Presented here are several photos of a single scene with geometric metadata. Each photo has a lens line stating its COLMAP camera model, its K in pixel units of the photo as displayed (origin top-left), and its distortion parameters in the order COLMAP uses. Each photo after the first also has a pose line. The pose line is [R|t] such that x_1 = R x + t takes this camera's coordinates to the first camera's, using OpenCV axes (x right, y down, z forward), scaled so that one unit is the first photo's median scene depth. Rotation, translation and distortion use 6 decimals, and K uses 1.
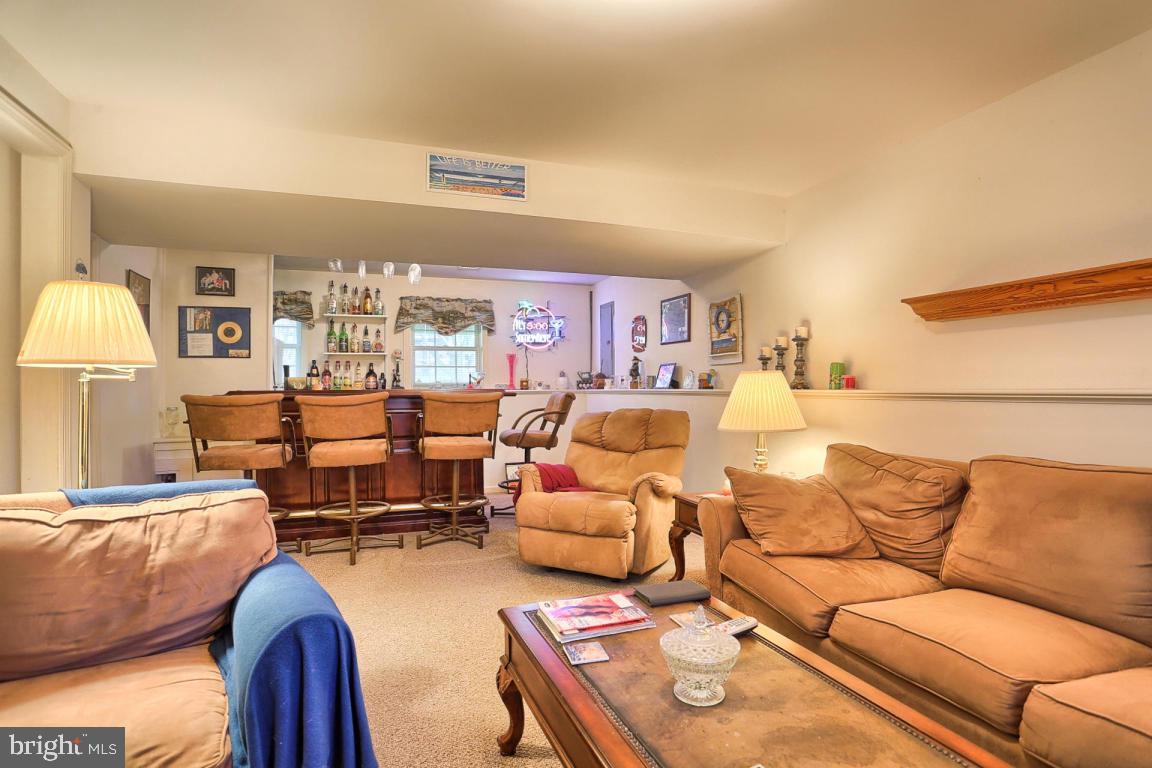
lens RADIAL K [[581.9, 0, 576.0], [0, 581.9, 384.0], [0, 0, 1]] dist [-0.073406, 0.031963]
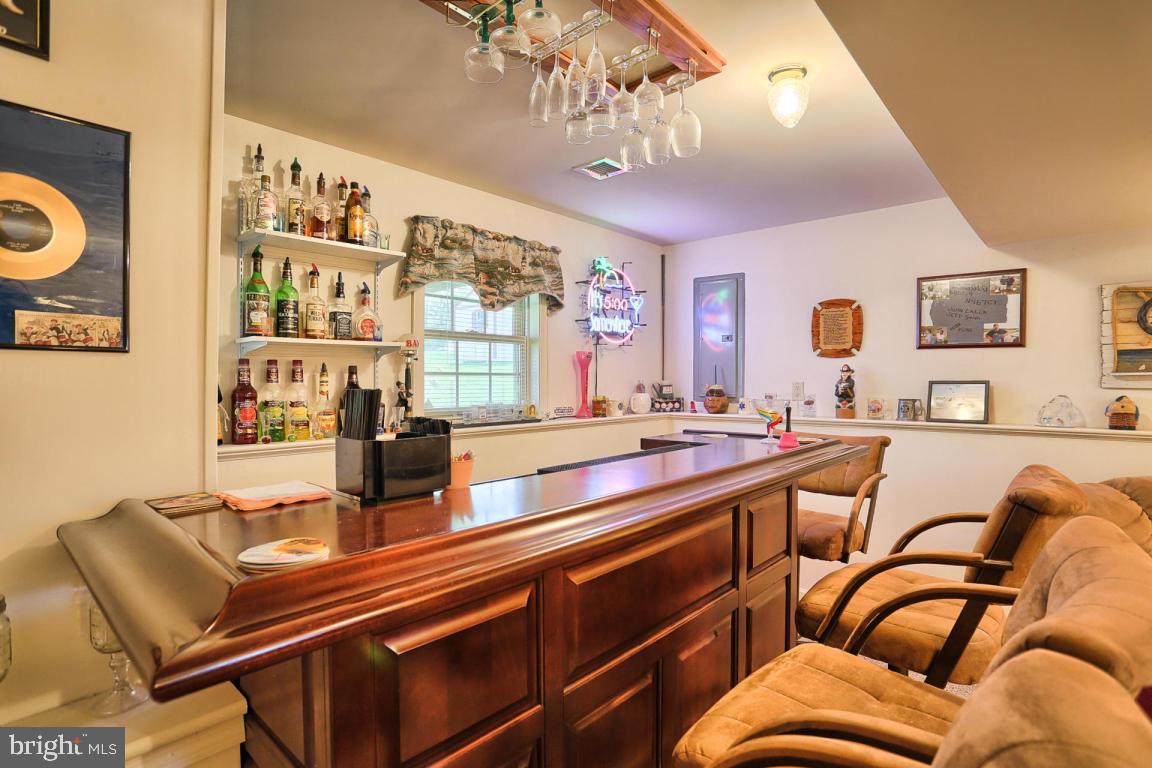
lens RADIAL K [[581.9, 0, 576.0], [0, 581.9, 384.0], [0, 0, 1]] dist [-0.073406, 0.031963]
pose [[0.881369, 0.002835, 0.472420, -0.397324], [-0.008690, 0.999910, 0.010212, -0.028399], [-0.472348, -0.013106, 0.881315, 0.549868]]
